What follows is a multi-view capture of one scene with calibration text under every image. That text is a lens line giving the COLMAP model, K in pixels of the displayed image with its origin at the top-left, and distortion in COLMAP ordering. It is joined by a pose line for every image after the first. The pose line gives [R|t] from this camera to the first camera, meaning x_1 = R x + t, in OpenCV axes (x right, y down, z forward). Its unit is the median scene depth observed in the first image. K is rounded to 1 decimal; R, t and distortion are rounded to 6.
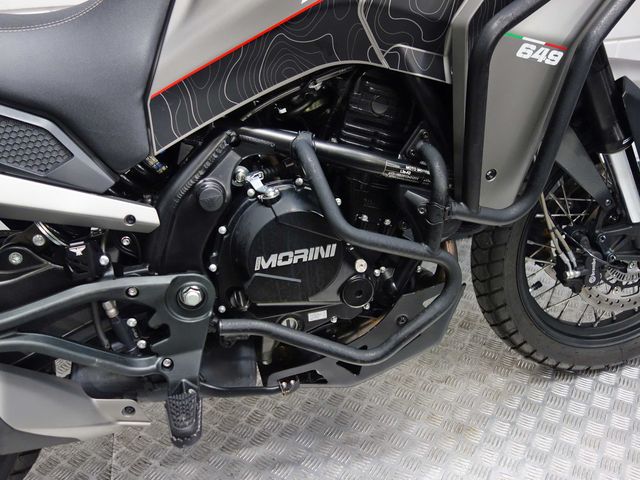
lens RADIAL K [[563.0, 0, 321.5], [0, 563.0, 244.0], [0, 0, 1]] dist [0.002600, 0.010655]
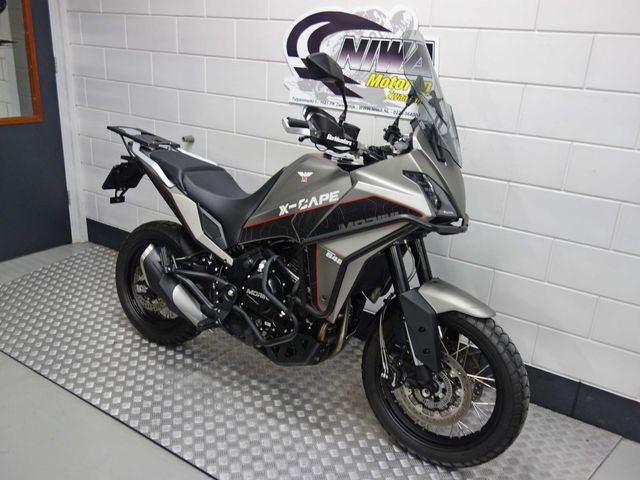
lens RADIAL K [[563.0, 0, 321.5], [0, 563.0, 244.0], [0, 0, 1]] dist [0.002600, 0.010655]
pose [[0.656323, 0.328186, -0.679363, 1.996402], [-0.444212, 0.895914, 0.003651, -0.355682], [0.609849, 0.299385, 0.733793, -0.945557]]
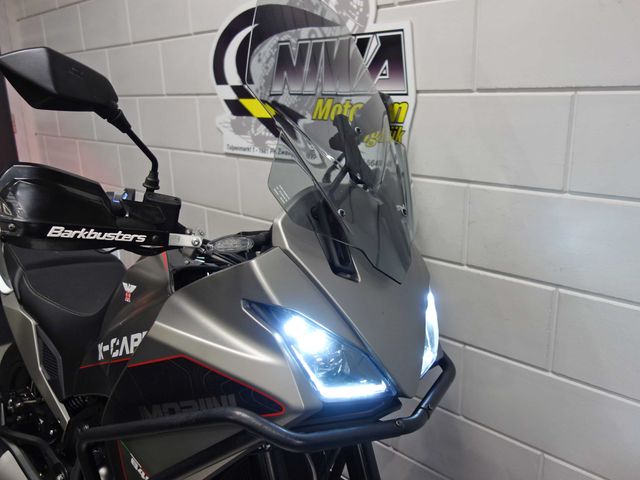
lens RADIAL K [[563.0, 0, 321.5], [0, 563.0, 244.0], [0, 0, 1]] dist [0.002600, 0.010655]
pose [[0.492279, 0.259865, -0.830742, 1.416825], [-0.426369, 0.904047, 0.030139, -0.952638], [0.758862, 0.339366, 0.555841, 0.397046]]
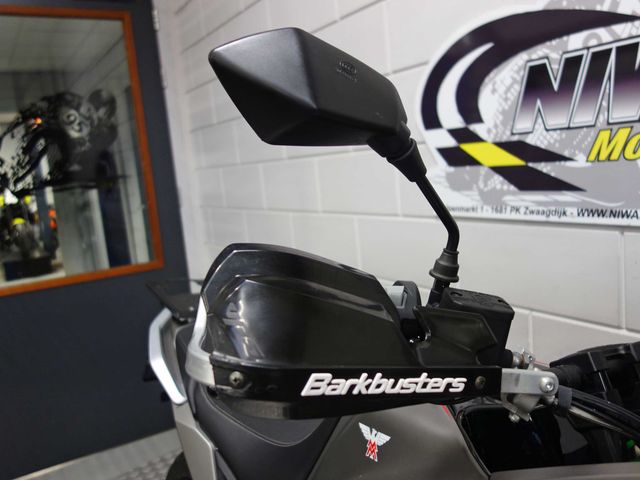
lens RADIAL K [[563.0, 0, 321.5], [0, 563.0, 244.0], [0, 0, 1]] dist [0.002600, 0.010655]
pose [[0.287484, 0.151820, -0.945676, 0.793696], [-0.401691, 0.915438, 0.024852, -0.865956], [0.869481, 0.372725, 0.324159, 0.390072]]
